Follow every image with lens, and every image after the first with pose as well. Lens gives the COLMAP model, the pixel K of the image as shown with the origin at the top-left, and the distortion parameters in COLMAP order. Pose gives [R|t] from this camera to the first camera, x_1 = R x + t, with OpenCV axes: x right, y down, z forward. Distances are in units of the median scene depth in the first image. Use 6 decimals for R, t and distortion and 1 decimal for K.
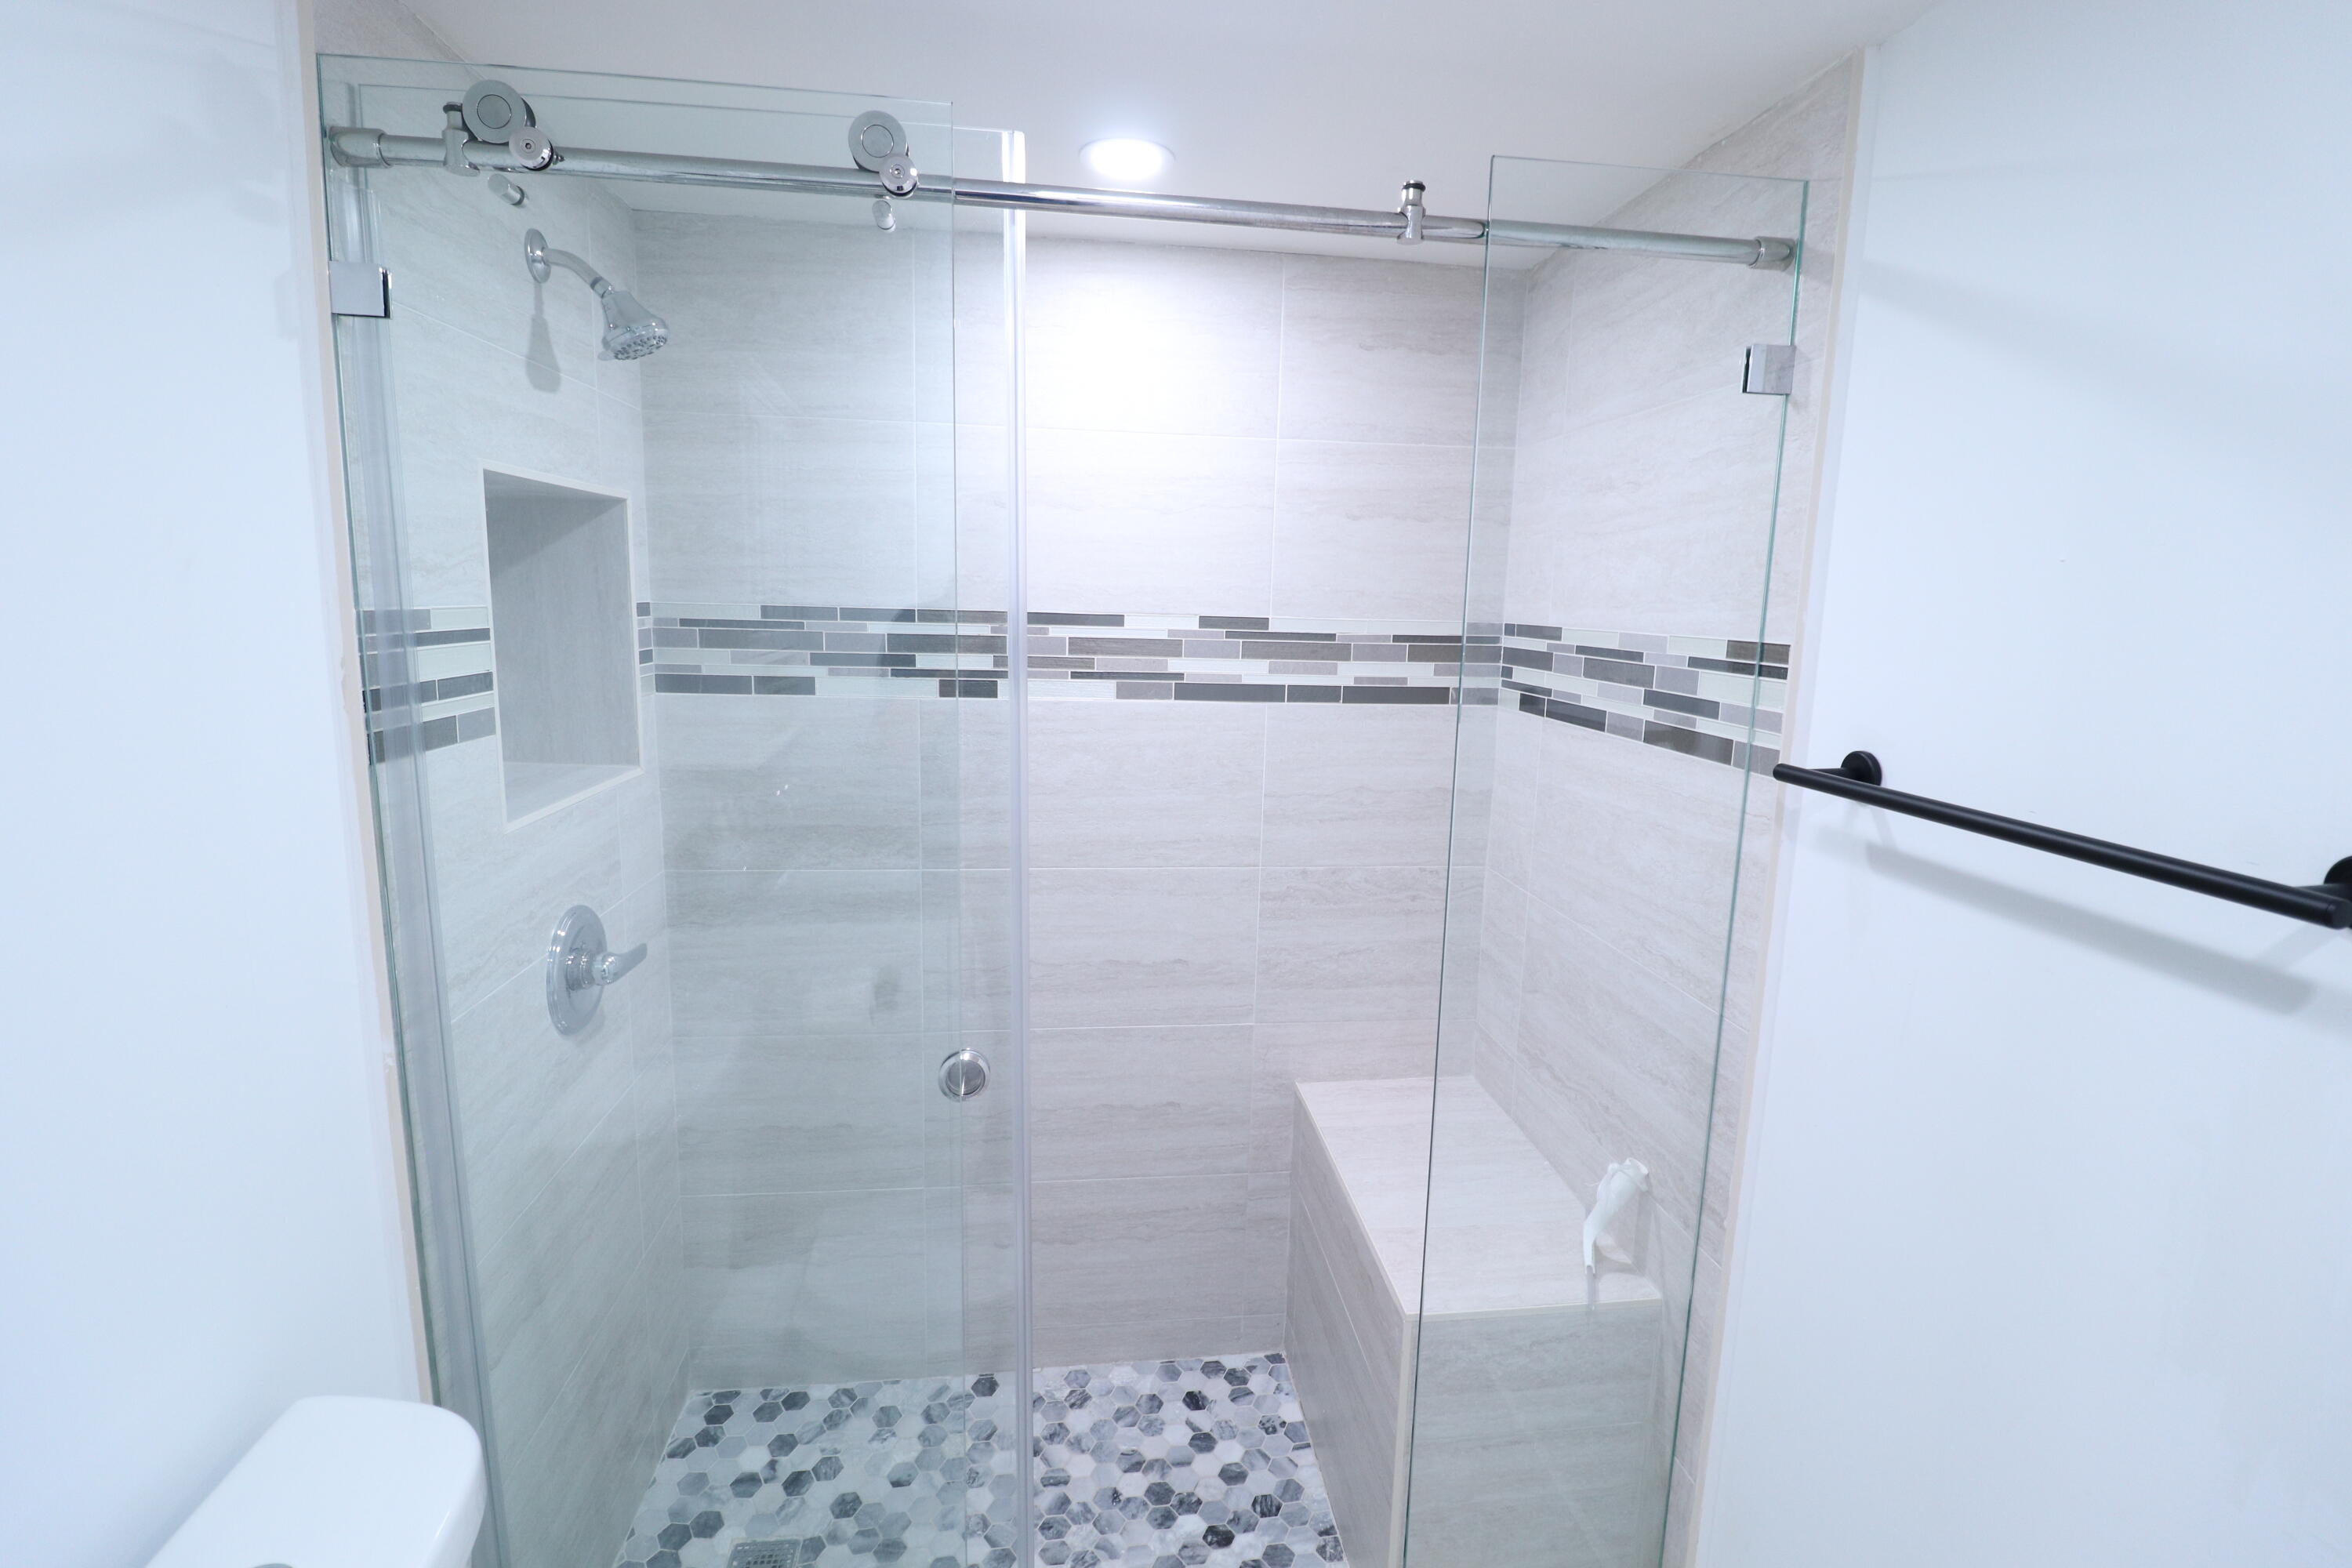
lens RADIAL K [[1090.7, 0, 1192.3], [0, 1090.7, 769.5], [0, 0, 1]] dist [-0.003746, -0.011481]
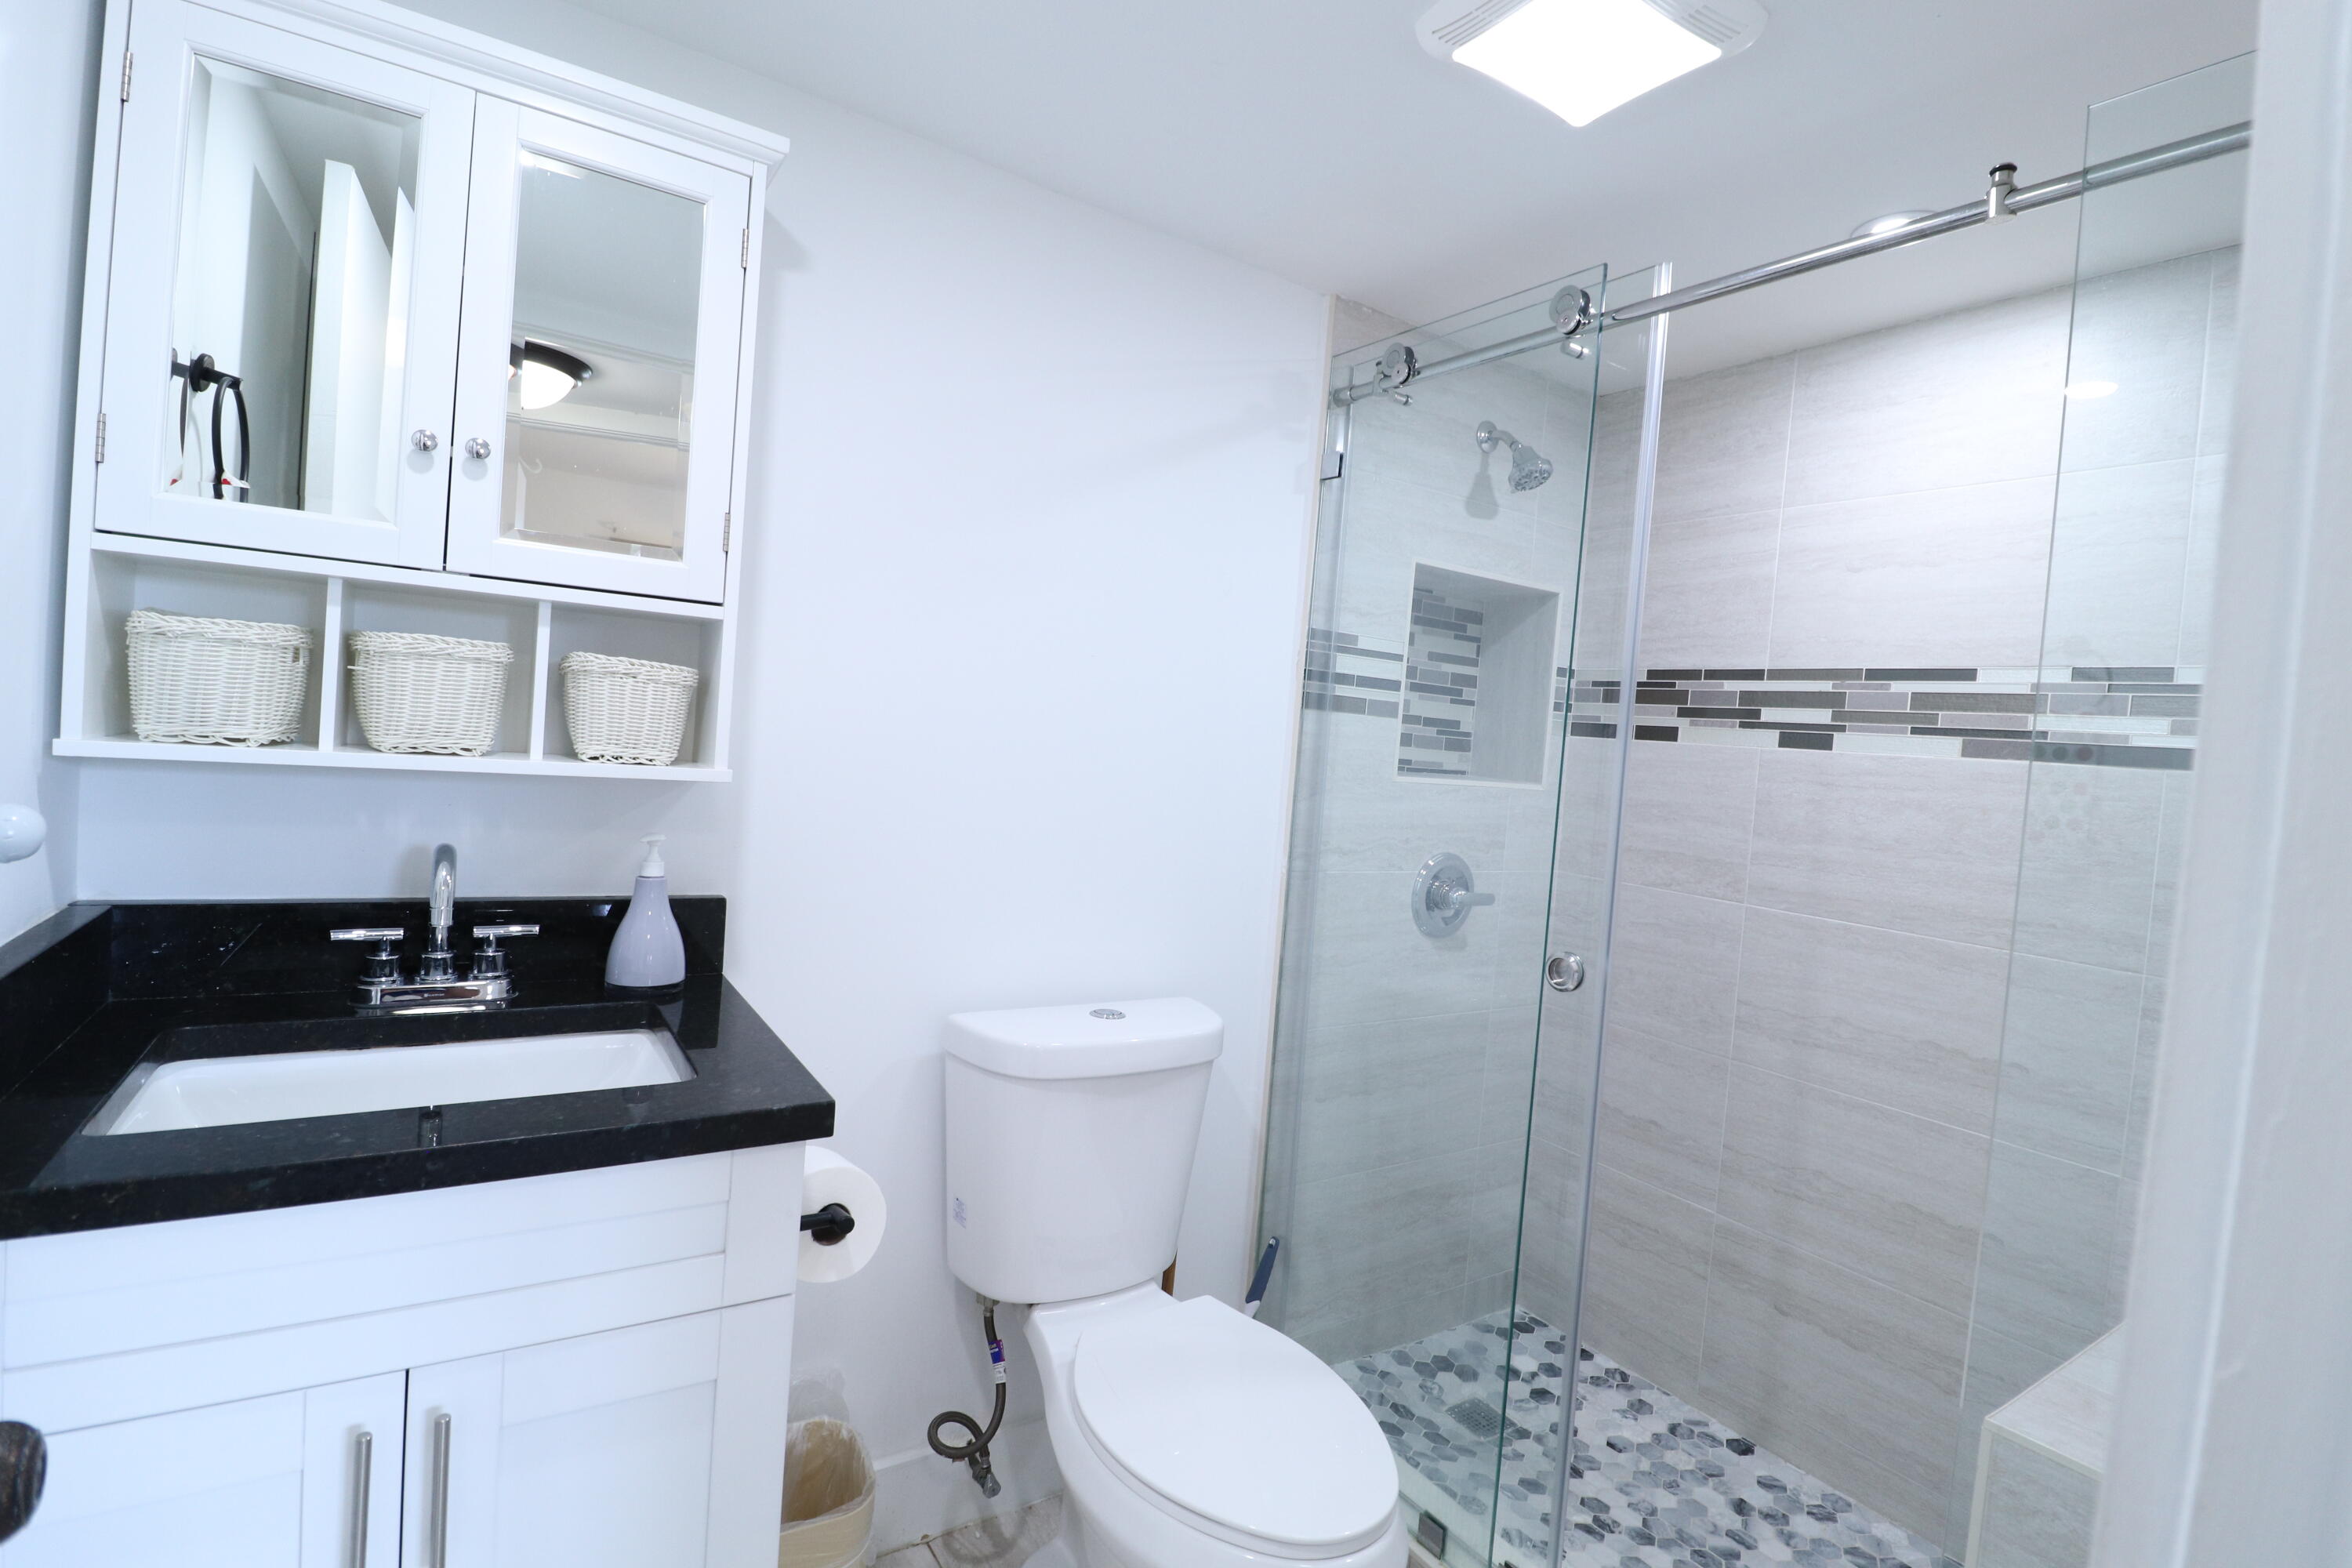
lens RADIAL K [[1090.7, 0, 1190.1], [0, 1090.7, 776.7], [0, 0, 1]] dist [-0.003746, -0.011481]
pose [[0.448949, 0.044565, -0.892445, 0.483226], [-0.204688, 0.977327, -0.054166, 0.143288], [0.869797, 0.206991, 0.447892, 0.000711]]
